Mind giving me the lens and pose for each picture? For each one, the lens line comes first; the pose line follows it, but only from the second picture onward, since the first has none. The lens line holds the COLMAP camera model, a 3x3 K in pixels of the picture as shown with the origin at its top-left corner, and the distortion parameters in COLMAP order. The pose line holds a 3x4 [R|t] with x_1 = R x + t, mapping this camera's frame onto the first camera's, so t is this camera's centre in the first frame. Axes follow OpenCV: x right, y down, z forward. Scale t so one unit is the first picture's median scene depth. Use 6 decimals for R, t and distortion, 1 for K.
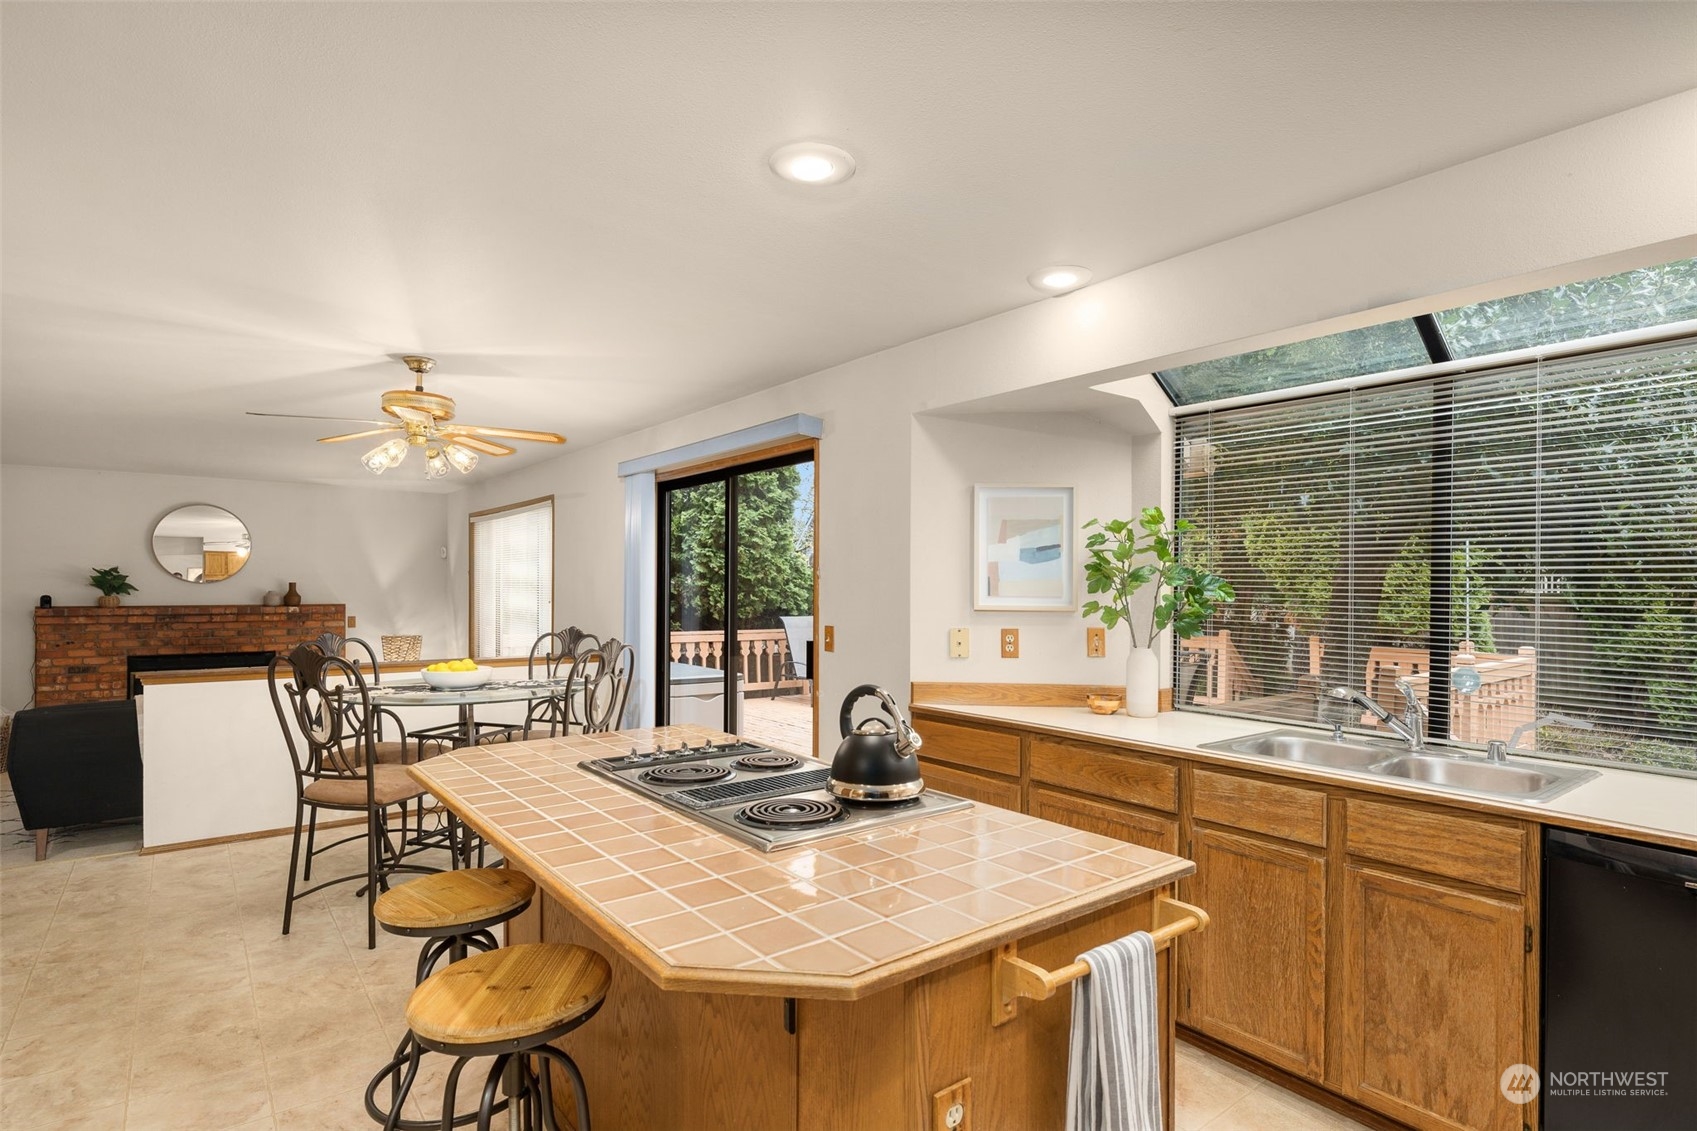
lens RADIAL K [[855.6, 0, 848.9], [0, 855.6, 593.8], [0, 0, 1]] dist [0.005660, -0.002347]
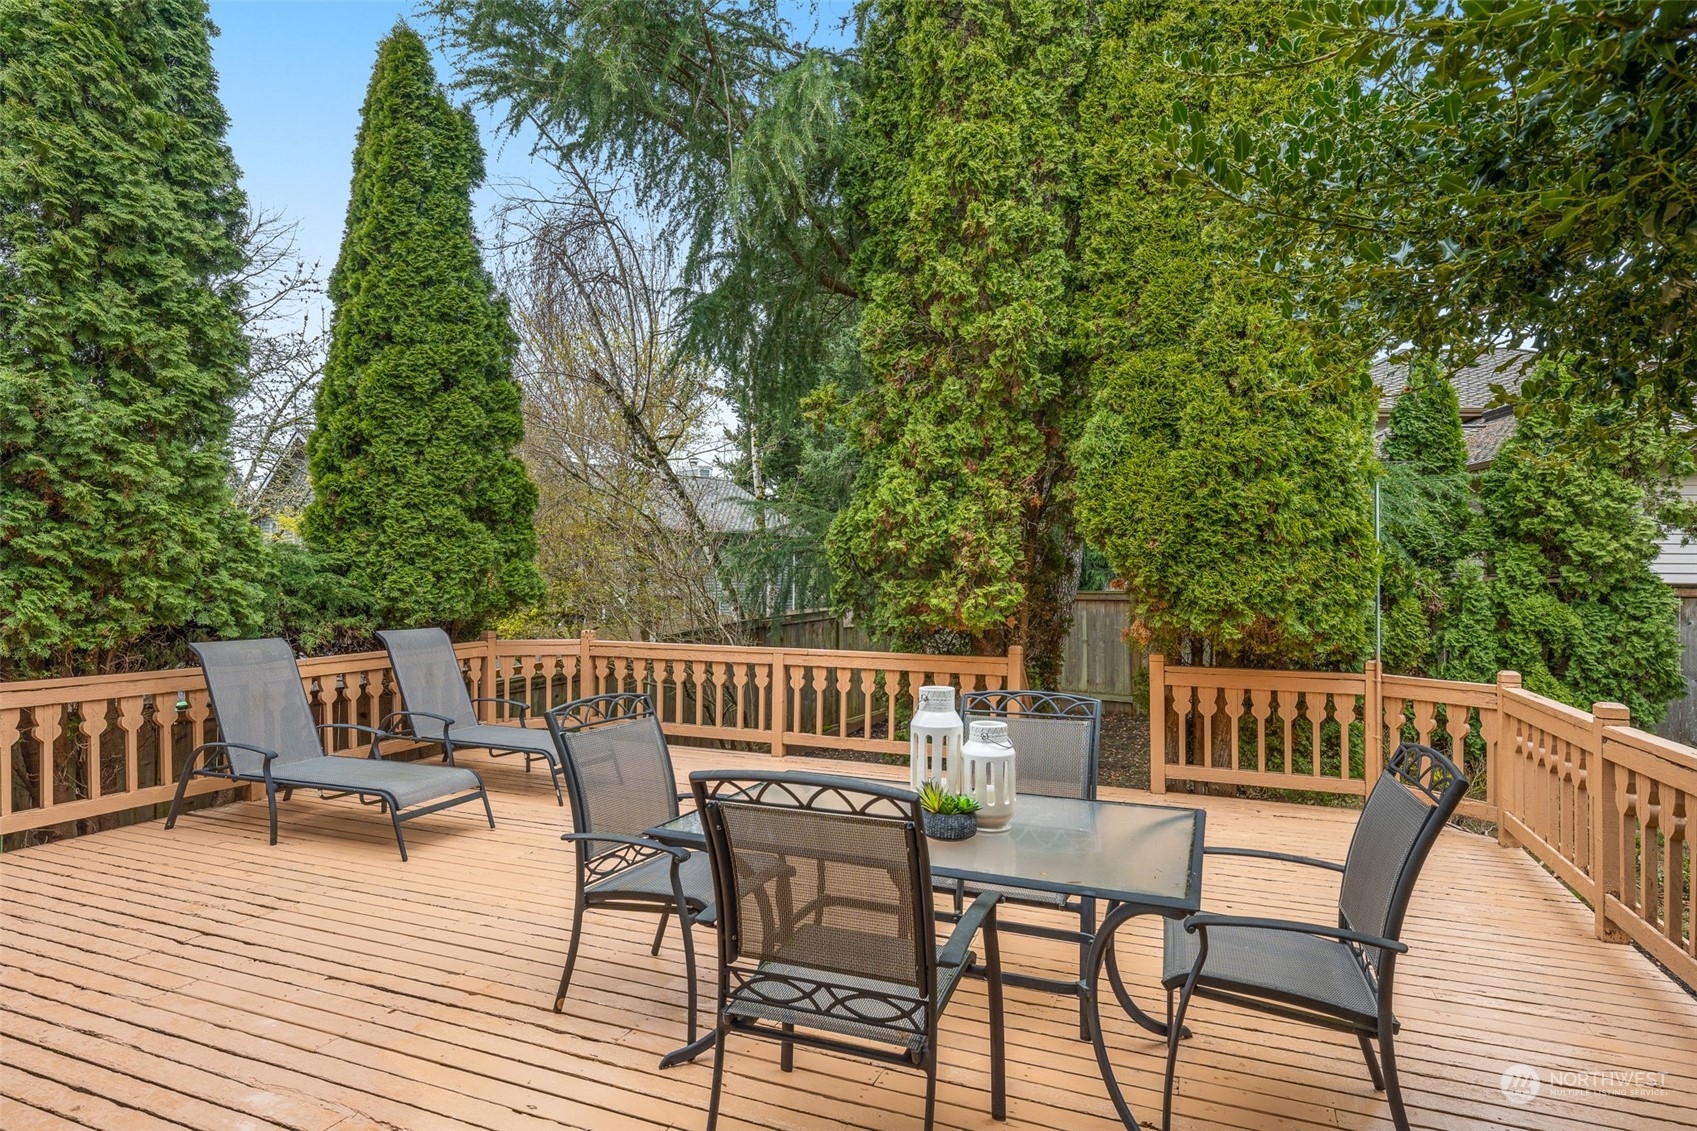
lens RADIAL K [[914.8, 0, 850.8], [0, 914.8, 568.6], [0, 0, 1]] dist [0.005718, 0.000483]
pose [[0.864792, 0.008903, 0.502052, -0.022301], [0.000725, 0.999820, -0.018979, -0.003678], [-0.502130, 0.016776, 0.864629, 0.396825]]
